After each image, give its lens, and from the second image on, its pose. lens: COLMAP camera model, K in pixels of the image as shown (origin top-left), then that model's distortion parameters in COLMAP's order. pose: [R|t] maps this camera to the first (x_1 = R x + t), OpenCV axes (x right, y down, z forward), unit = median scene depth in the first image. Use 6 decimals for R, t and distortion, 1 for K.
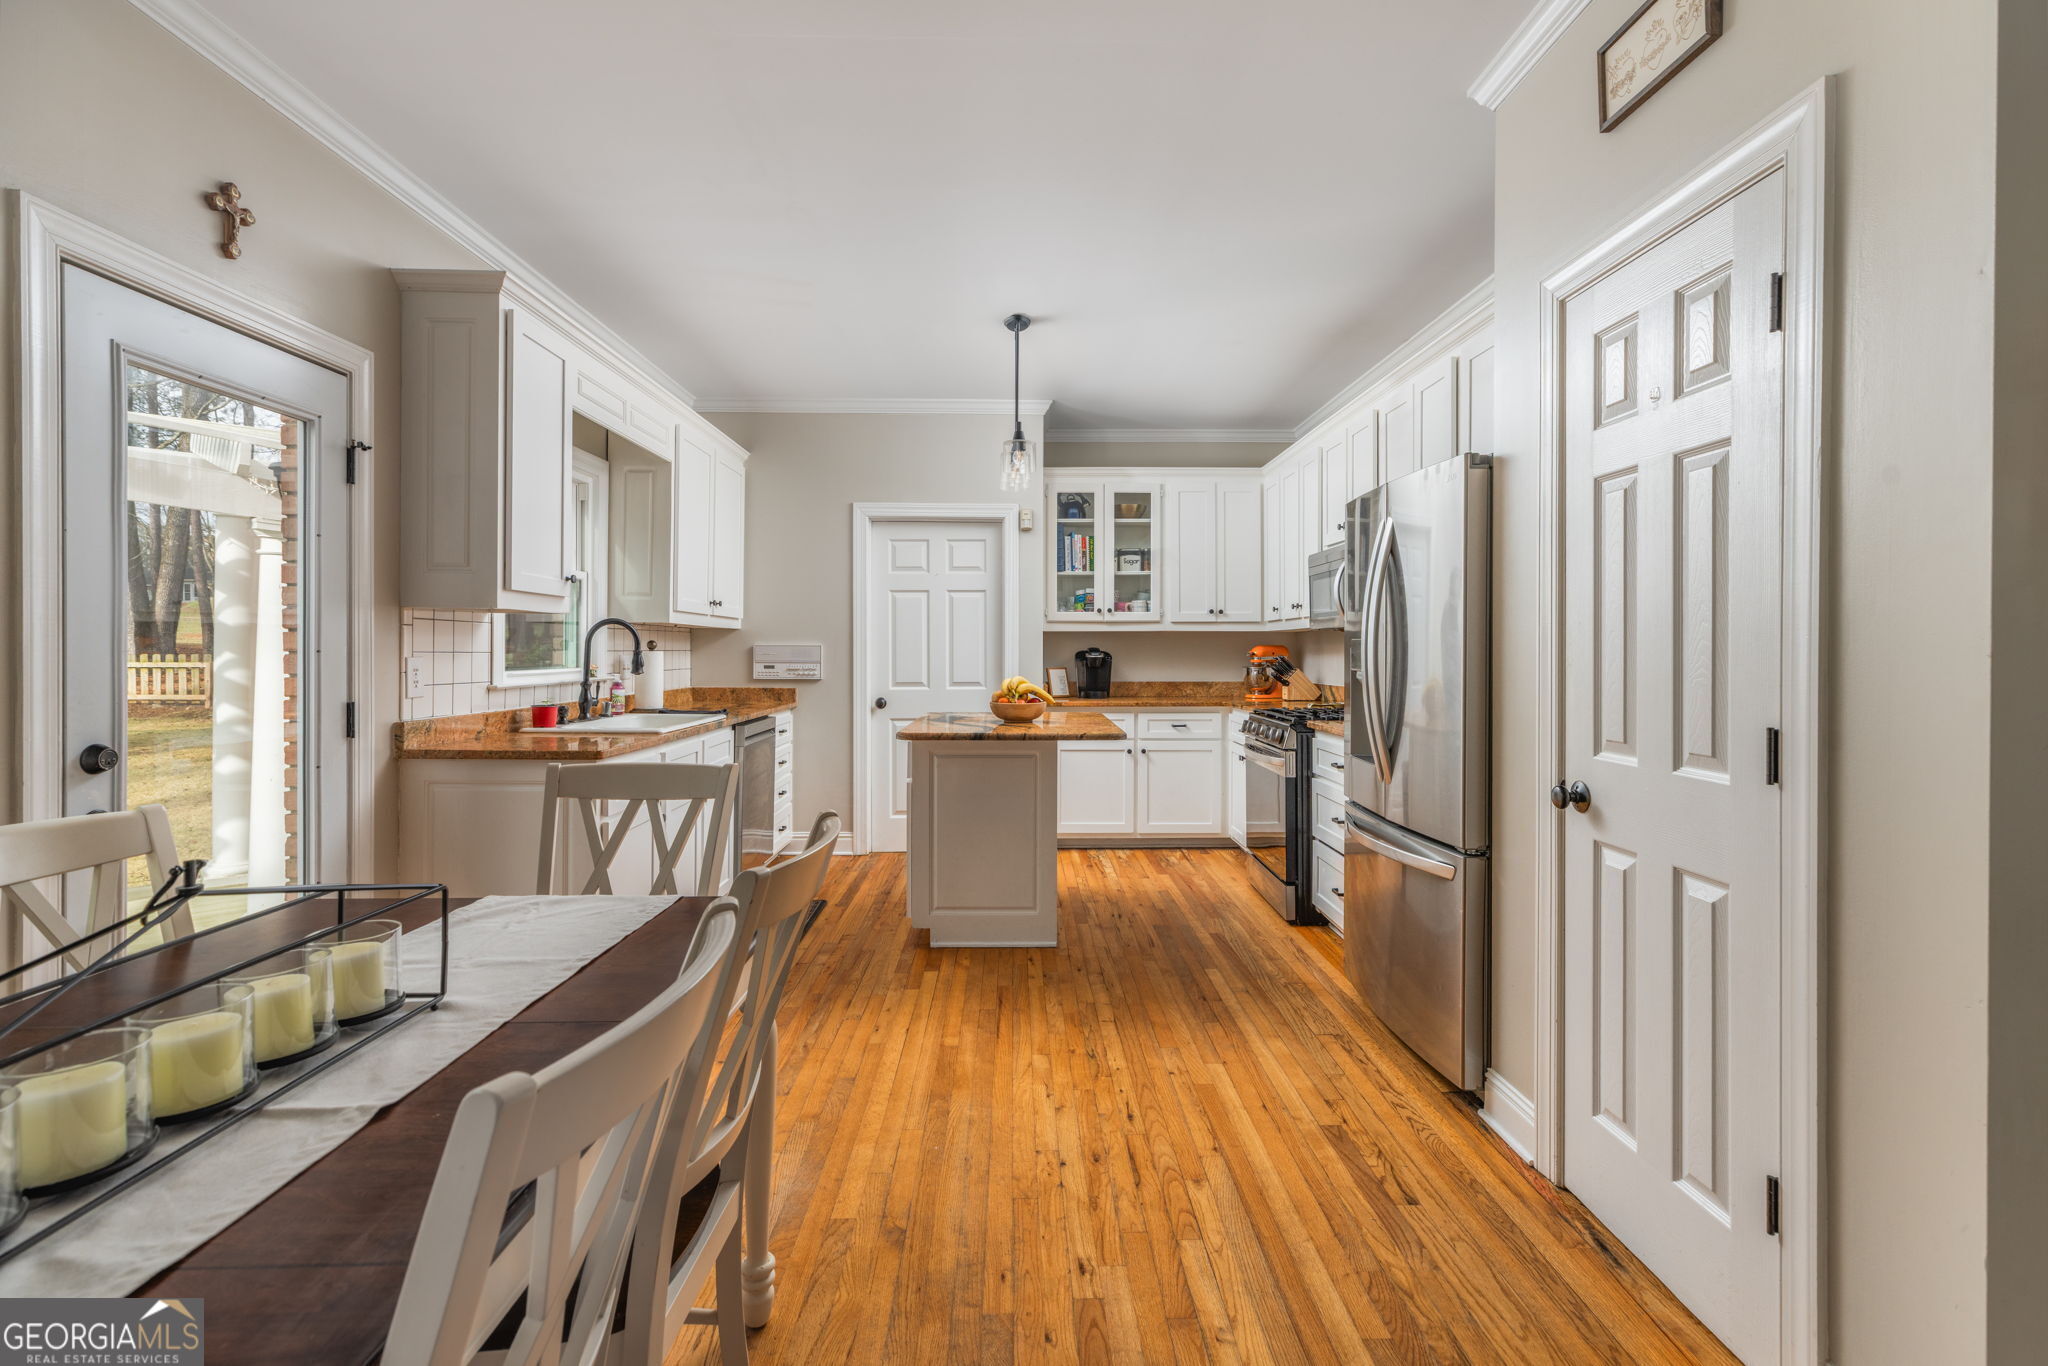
lens RADIAL K [[953.5, 0, 1031.8], [0, 953.5, 634.6], [0, 0, 1]] dist [0.001435, 0.000157]
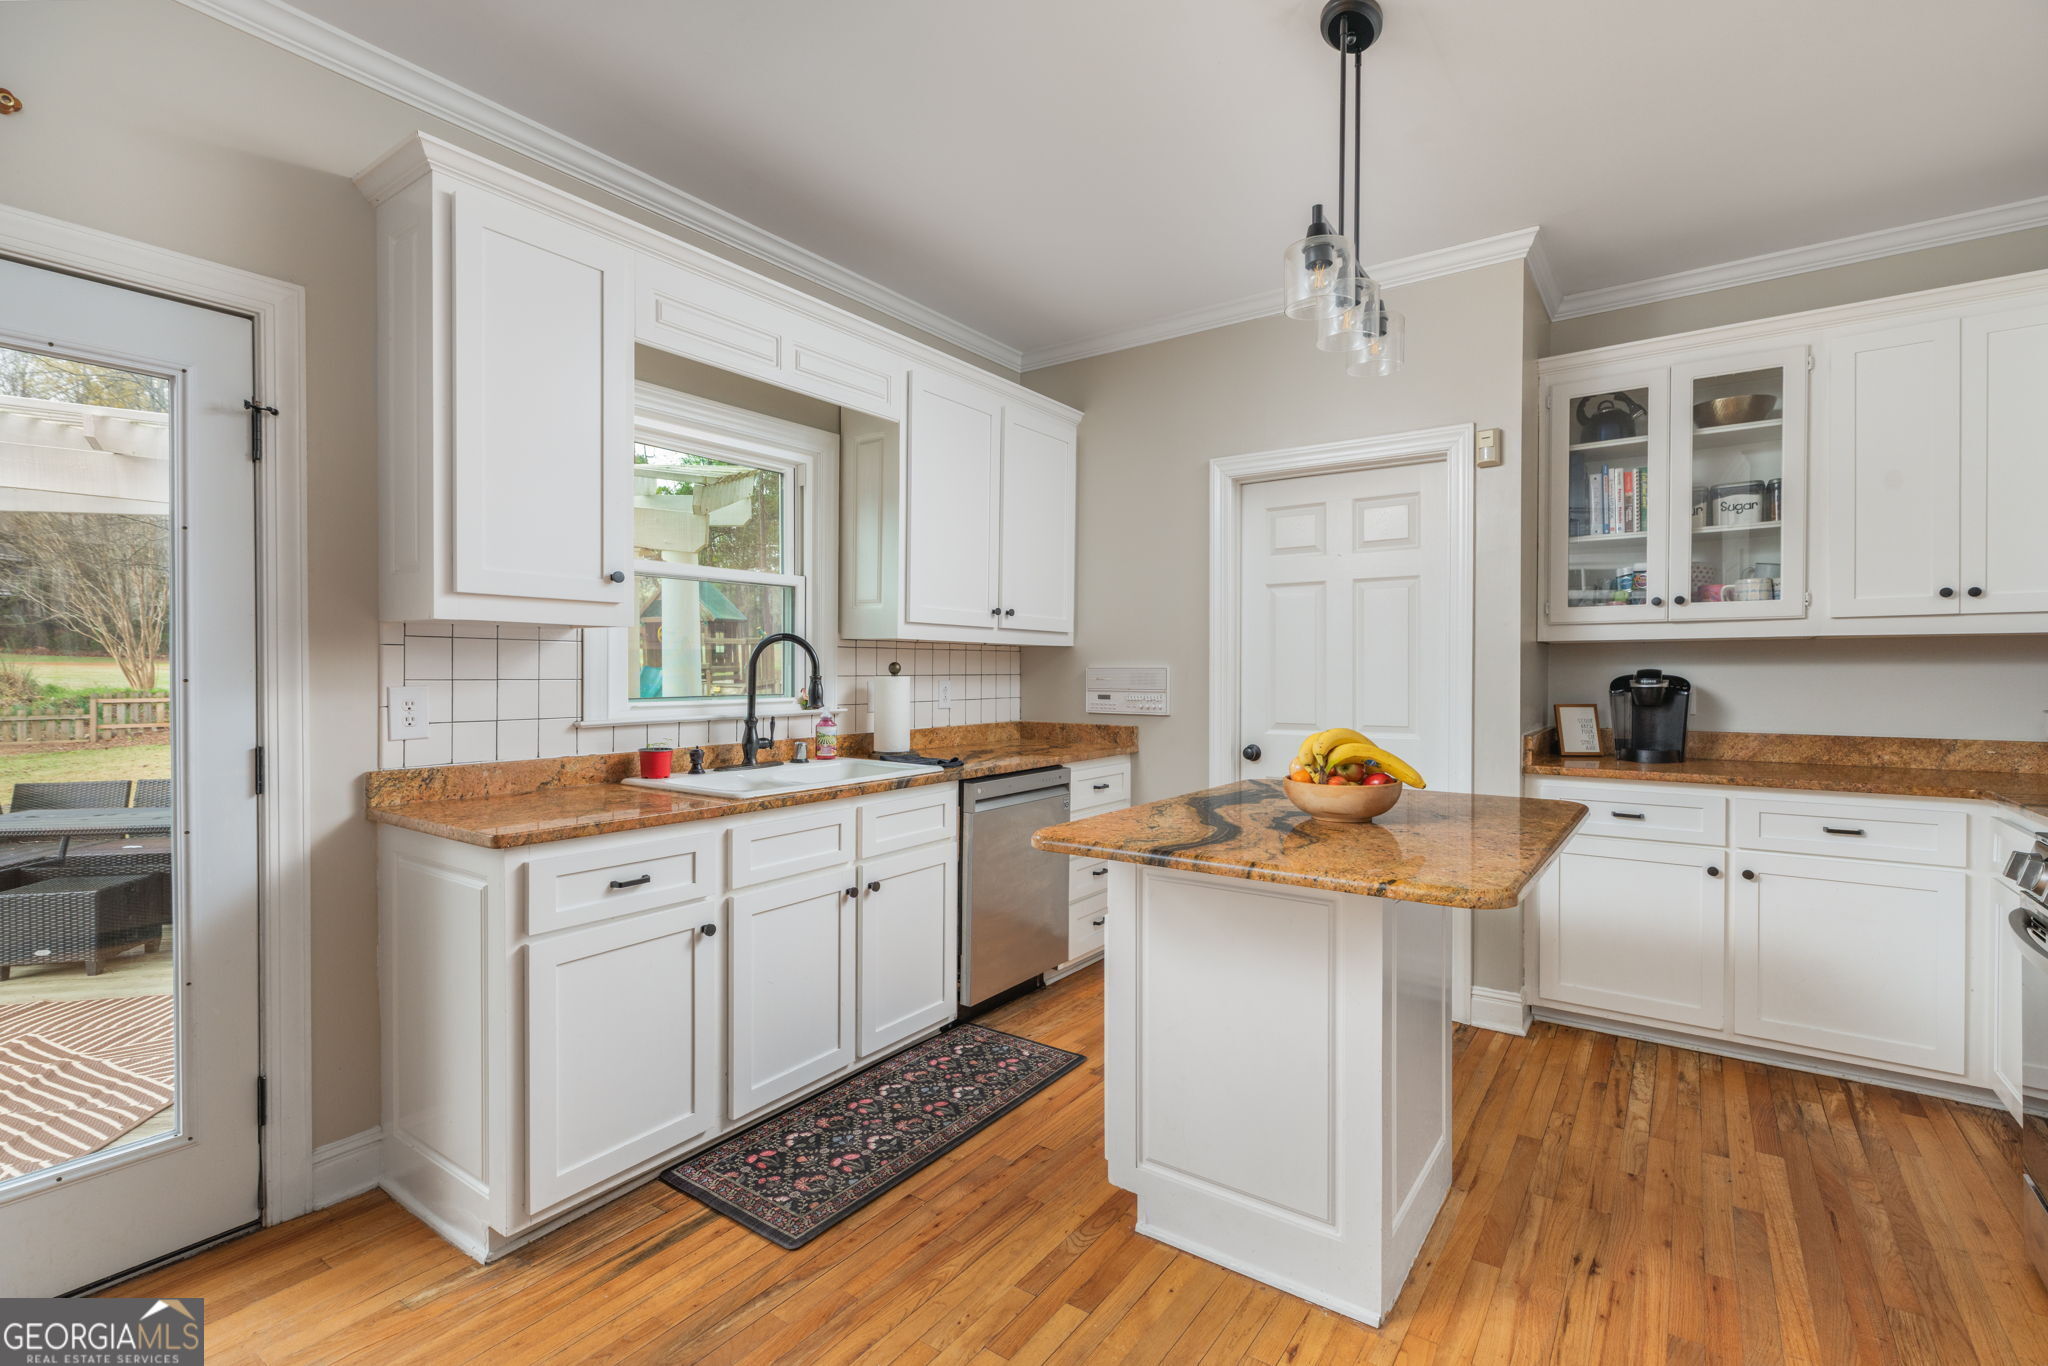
lens RADIAL K [[935.6, 0, 1021.1], [0, 935.6, 670.8], [0, 0, 1]] dist [0.003177, 0.000419]
pose [[0.796858, -0.001591, -0.604164, 0.107178], [0.011346, 0.999860, 0.012331, 0.003722], [0.604060, -0.016681, 0.796764, 0.361301]]
